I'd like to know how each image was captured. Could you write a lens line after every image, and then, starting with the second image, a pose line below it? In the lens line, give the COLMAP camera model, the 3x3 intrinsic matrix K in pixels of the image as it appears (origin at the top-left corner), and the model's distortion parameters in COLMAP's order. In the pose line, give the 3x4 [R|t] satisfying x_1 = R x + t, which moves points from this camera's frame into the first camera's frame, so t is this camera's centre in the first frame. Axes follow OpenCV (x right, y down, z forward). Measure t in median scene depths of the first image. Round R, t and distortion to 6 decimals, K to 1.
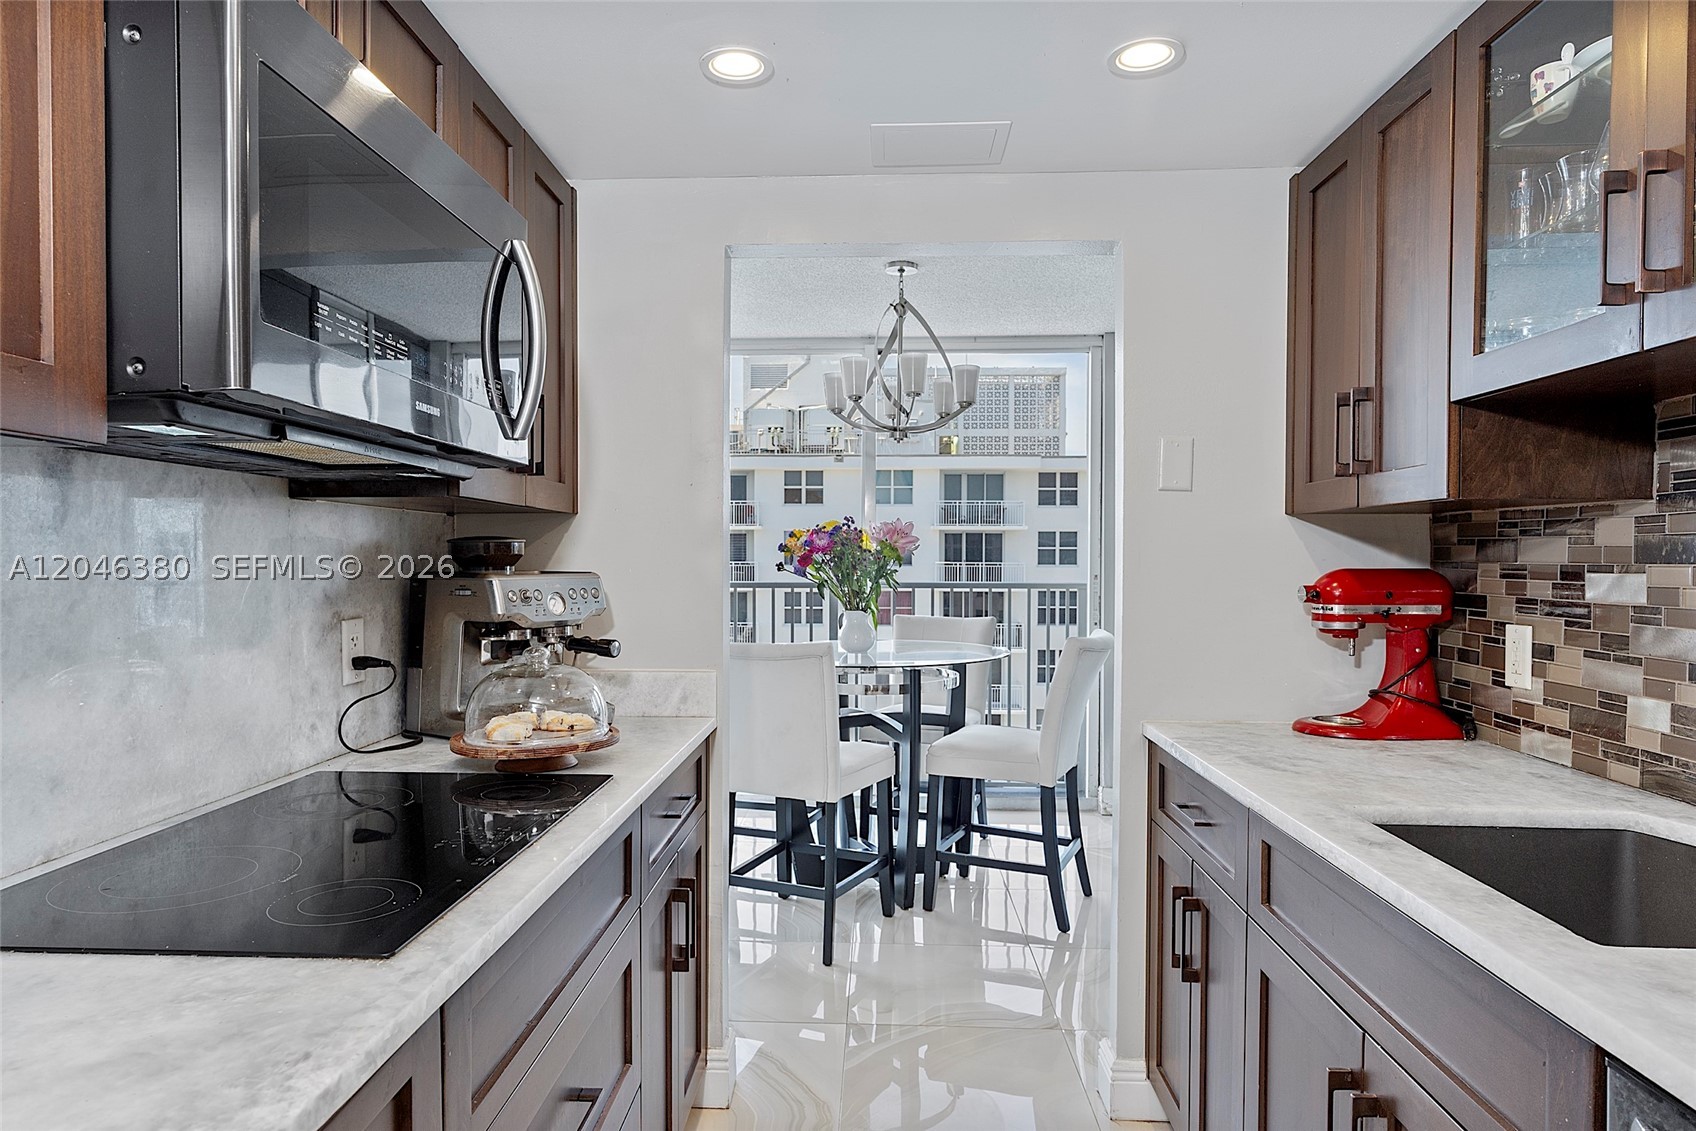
lens RADIAL K [[1001.8, 0, 819.2], [0, 1001.8, 571.5], [0, 0, 1]] dist [0.003158, 0.002119]
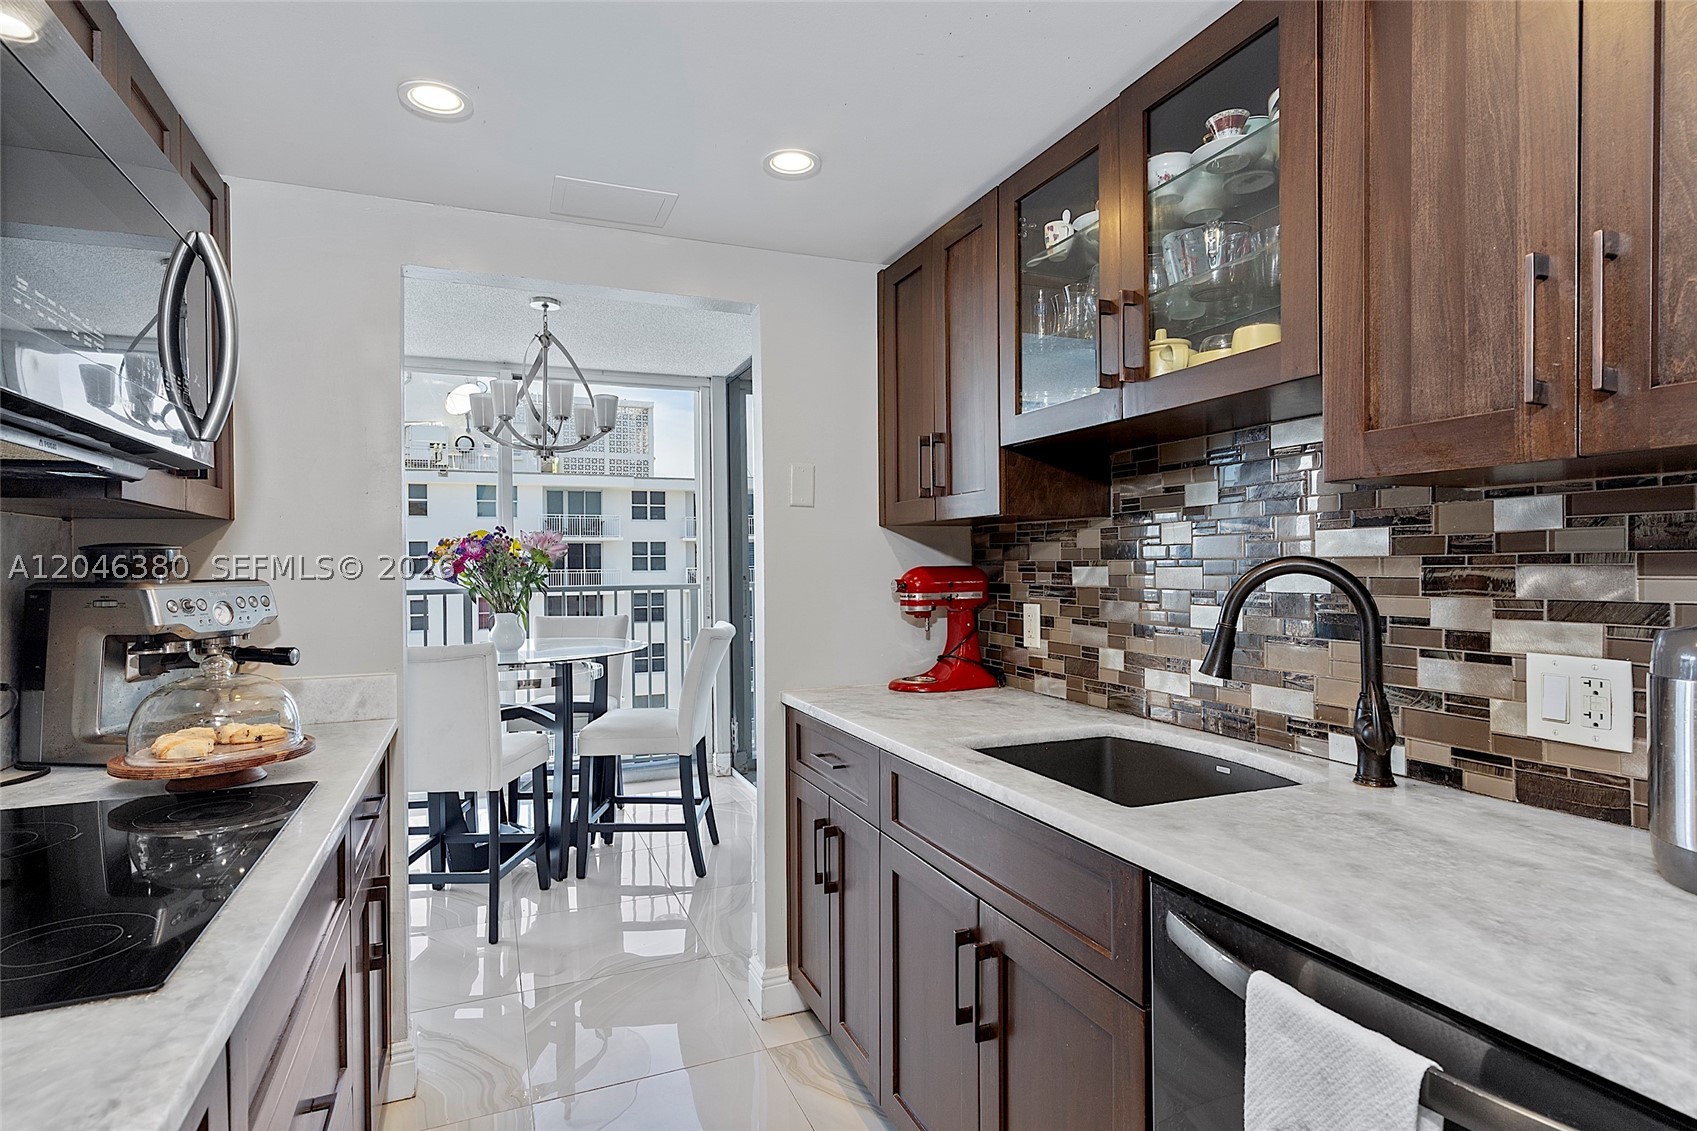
lens RADIAL K [[866.8, 0, 827.5], [0, 866.8, 562.0], [0, 0, 1]] dist [0.001364, -0.000210]
pose [[0.904269, -0.010084, 0.426844, -0.051499], [0.017348, 0.999763, -0.013134, 0.002524], [-0.426610, 0.019282, 0.904230, 0.000312]]
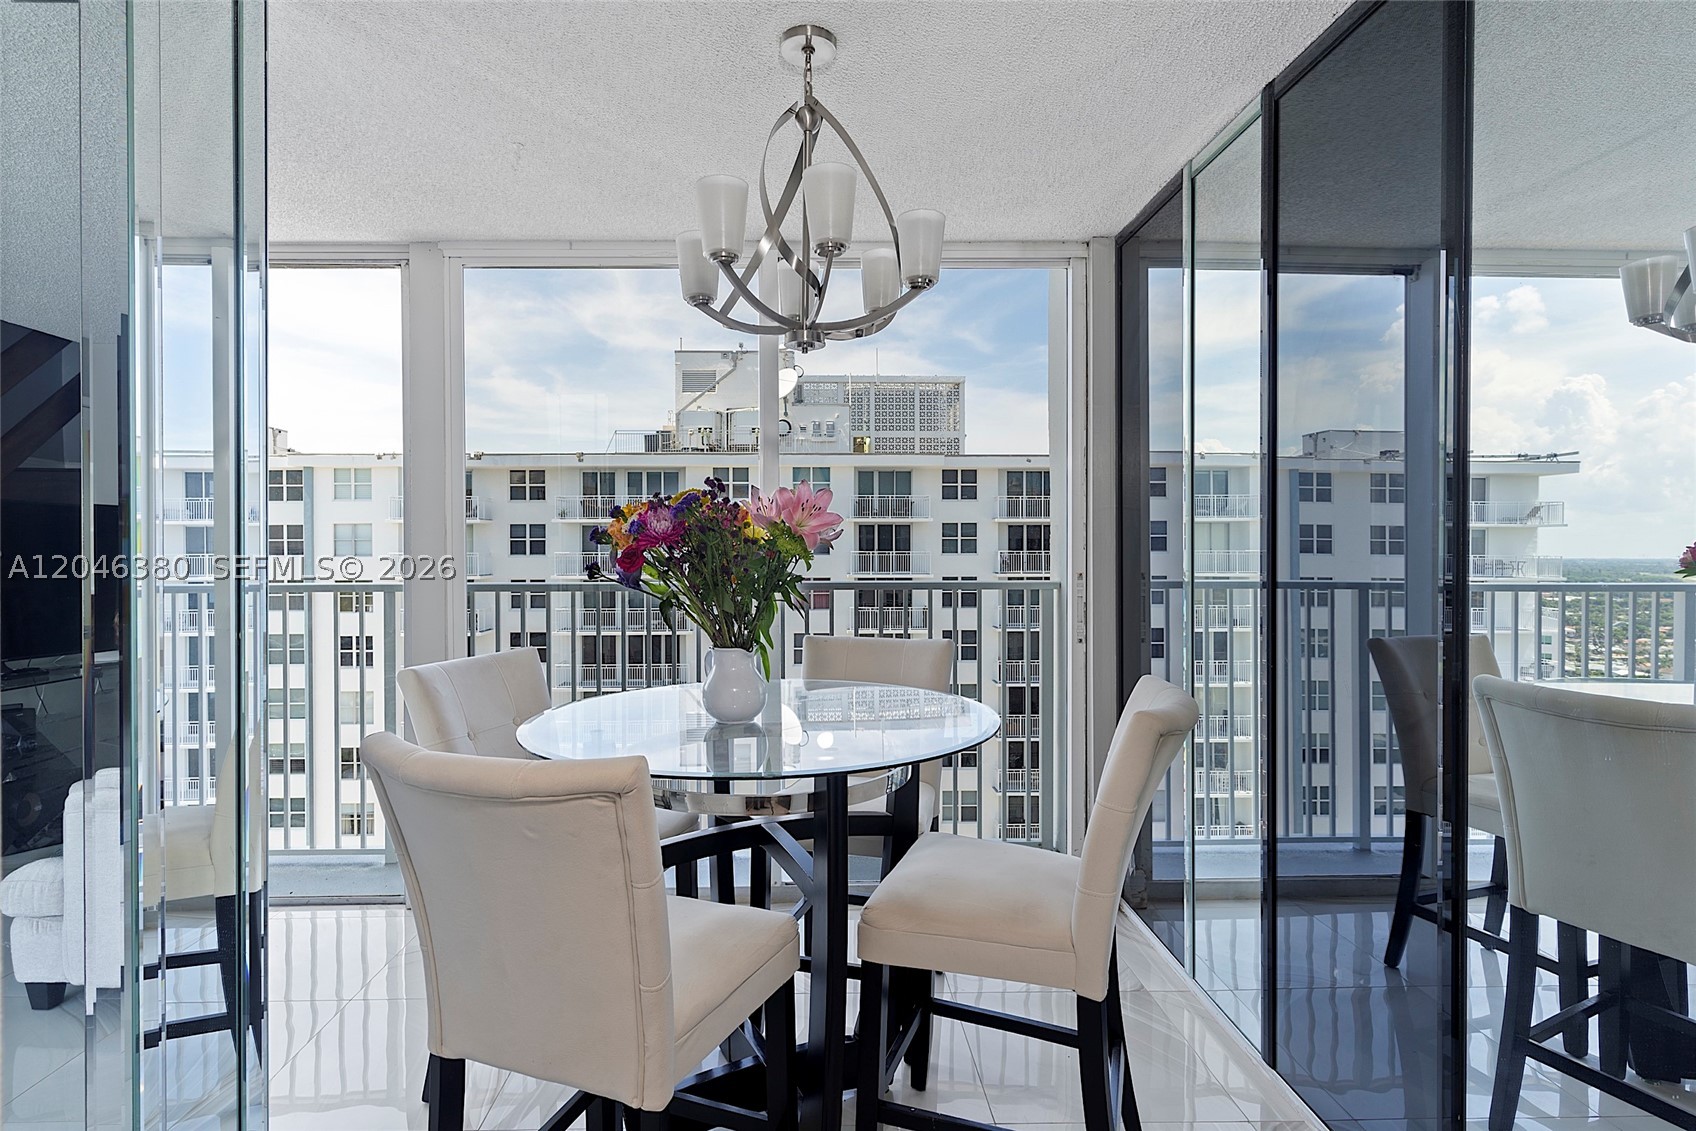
lens RADIAL K [[866.2, 0, 810.3], [0, 866.2, 561.8], [0, 0, 1]] dist [0.001364, -0.000210]
pose [[0.997521, -0.004710, 0.070208, 0.049077], [0.004439, 0.999982, 0.004006, -0.011237], [-0.070226, -0.003684, 0.997524, 0.533638]]
